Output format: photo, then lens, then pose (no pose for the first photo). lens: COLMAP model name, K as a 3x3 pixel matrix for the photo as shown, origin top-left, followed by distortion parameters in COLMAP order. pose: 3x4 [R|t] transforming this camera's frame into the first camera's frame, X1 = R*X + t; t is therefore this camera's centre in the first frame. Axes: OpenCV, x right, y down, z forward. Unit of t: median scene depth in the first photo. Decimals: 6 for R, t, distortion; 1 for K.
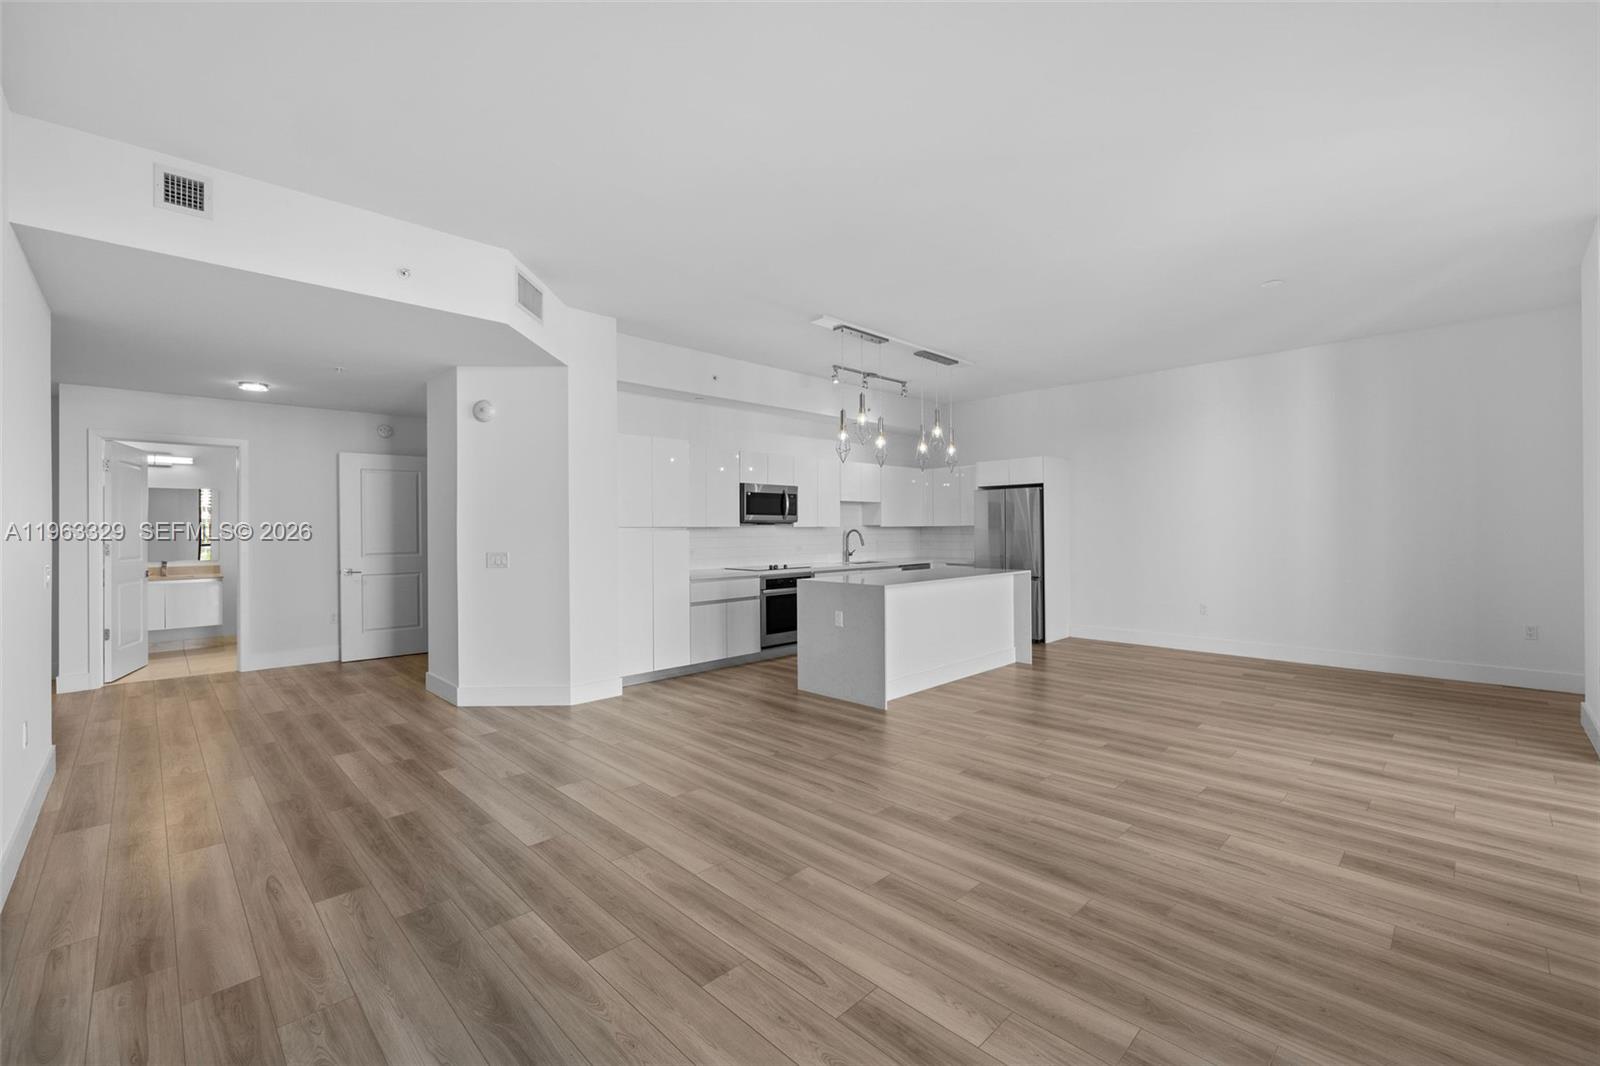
lens RADIAL K [[671.3, 0, 796.4], [0, 671.3, 535.5], [0, 0, 1]] dist [-0.001016, -0.000171]
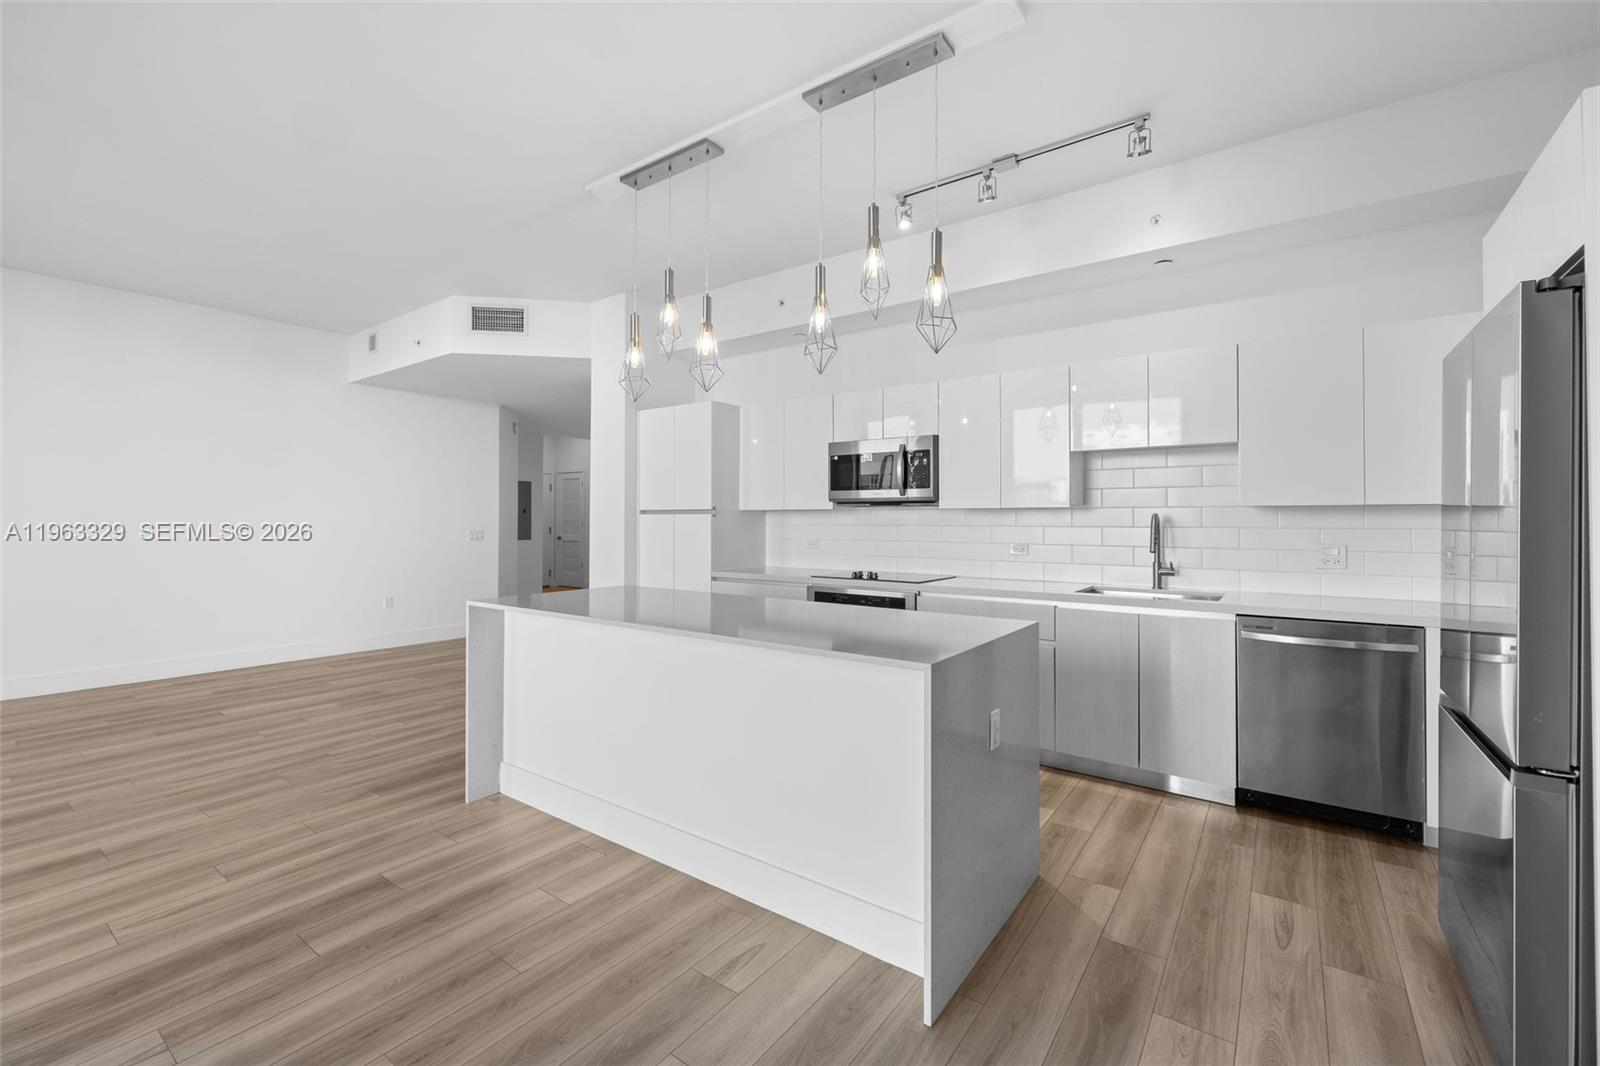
lens RADIAL K [[674.4, 0, 795.5], [0, 674.4, 513.2], [0, 0, 1]] dist [0.000143, -0.000527]
pose [[0.160718, -0.002648, -0.986997, 0.590329], [-0.013762, 0.999893, -0.004923, -0.004966], [0.986904, 0.014375, 0.160664, 0.888849]]
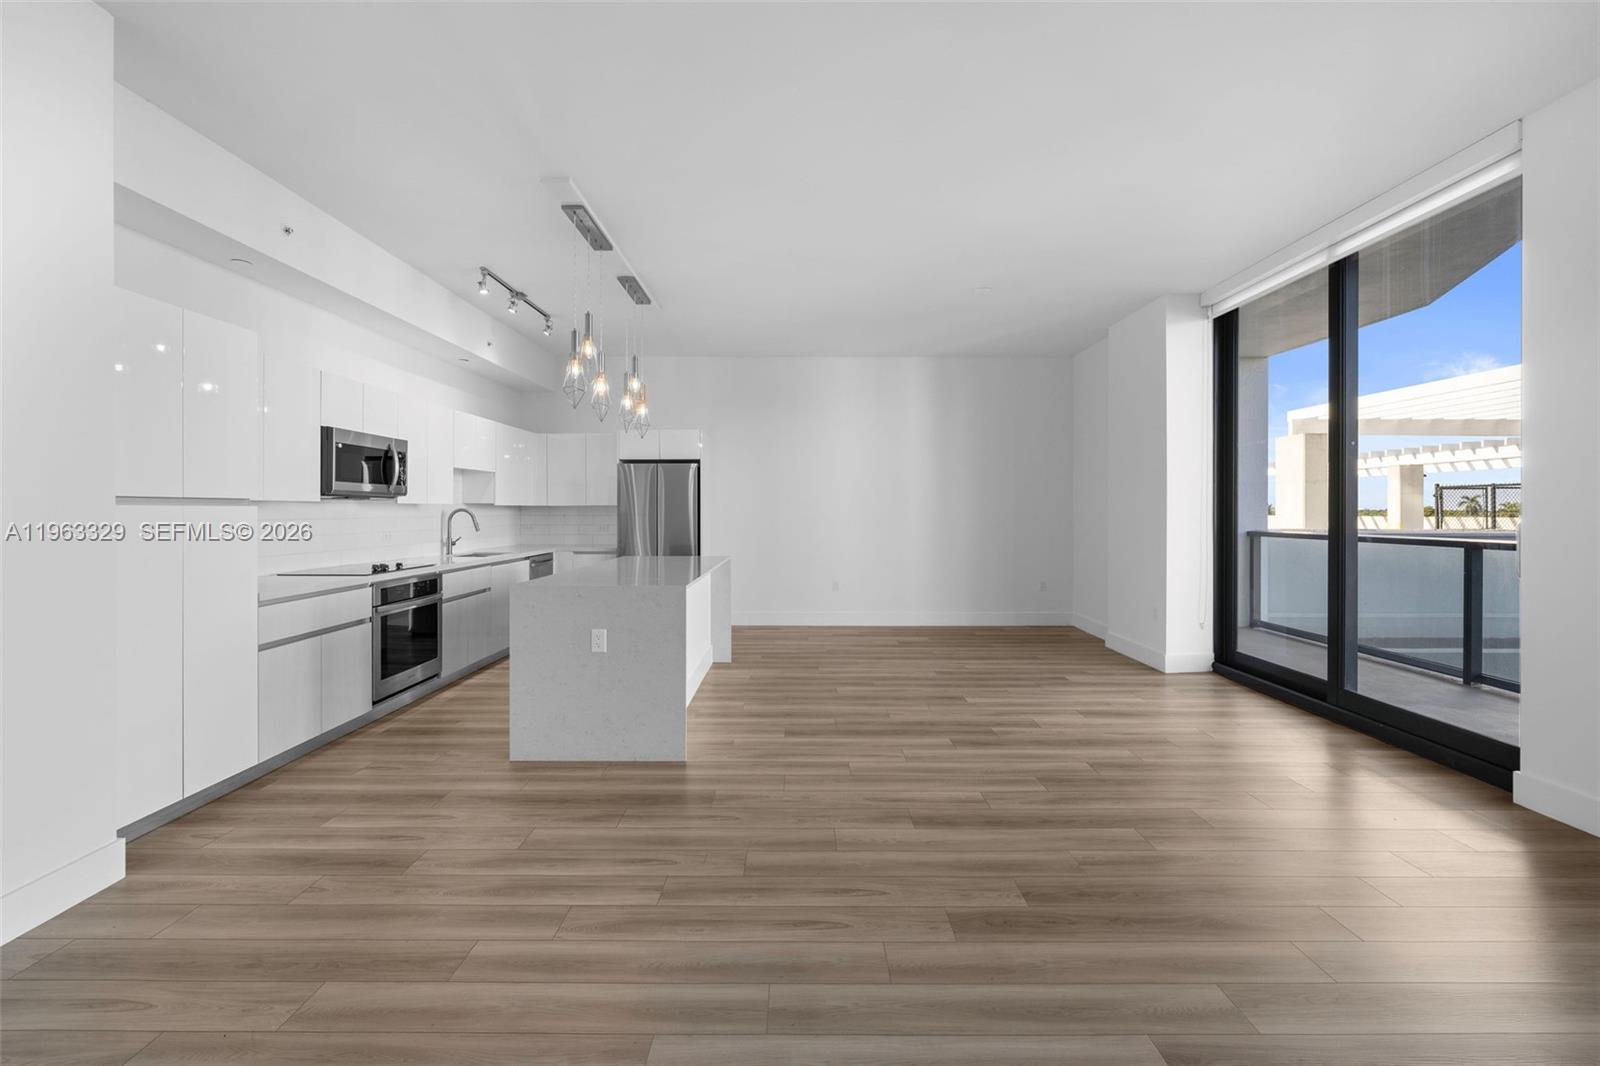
lens RADIAL K [[675.6, 0, 800.2], [0, 675.6, 514.4], [0, 0, 1]] dist [-0.002042, 0.000005]
pose [[0.701048, 0.003130, 0.713108, -0.217674], [0.001775, 0.999980, -0.006134, 0.002587], [-0.713112, 0.005566, 0.701028, 0.305766]]
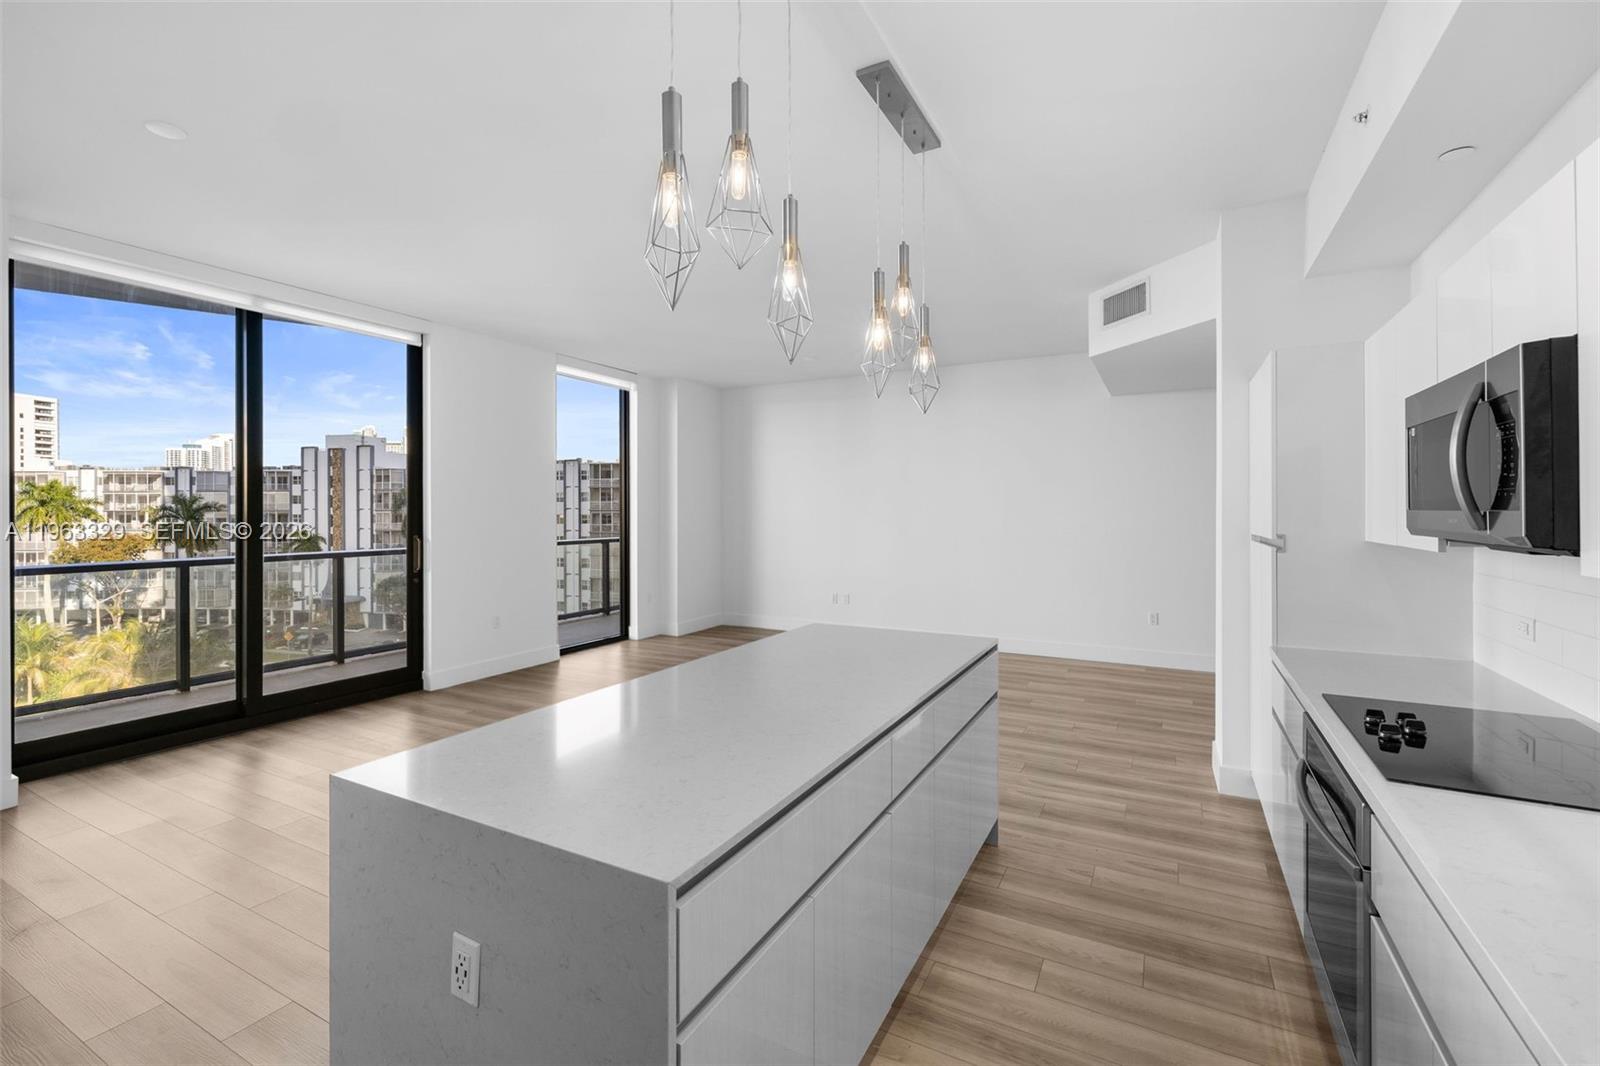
lens RADIAL K [[690.4, 0, 803.1], [0, 690.4, 511.5], [0, 0, 1]] dist [-0.002241, 0.000053]
pose [[-0.953509, 0.008787, -0.301236, 0.262416], [0.005426, 0.999913, 0.011992, -0.035530], [0.301315, 0.009800, -0.953474, 1.239143]]
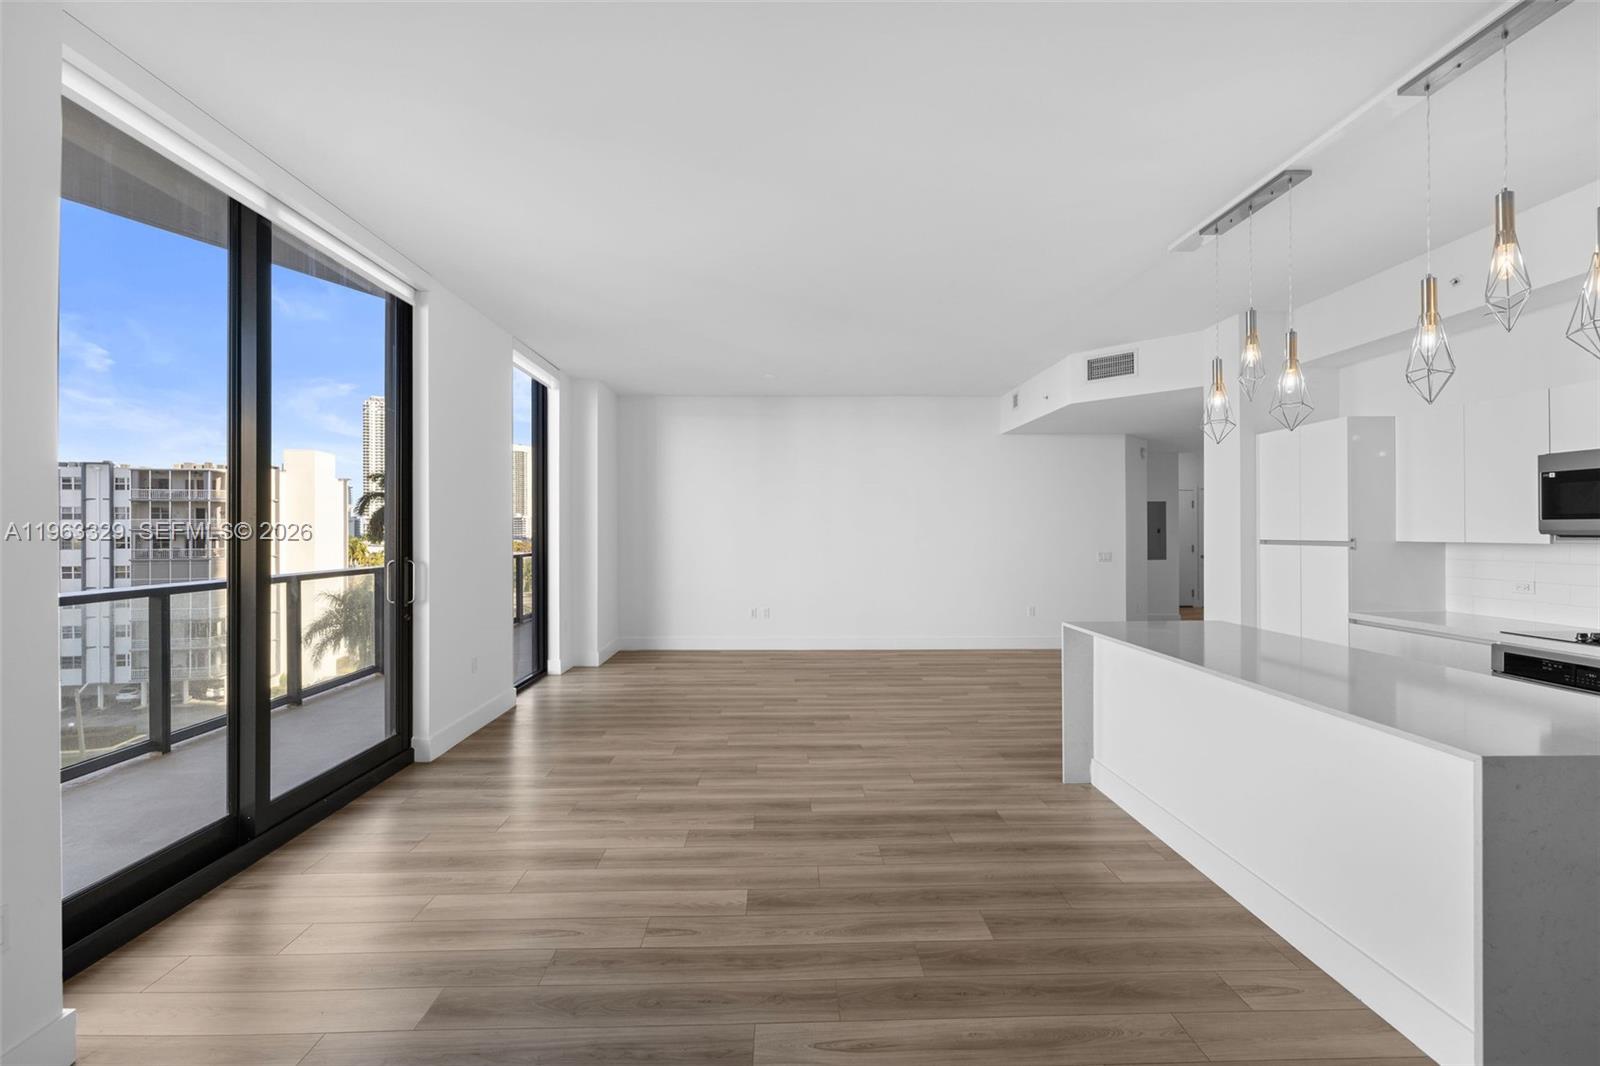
lens RADIAL K [[669.0, 0, 793.4], [0, 669.0, 529.0], [0, 0, 1]] dist [-0.000201, 0.000021]
pose [[-0.684137, 0.008348, -0.729306, 0.674387], [0.001493, 0.999948, 0.010045, -0.030350], [0.729352, 0.005783, -0.684114, 0.966416]]
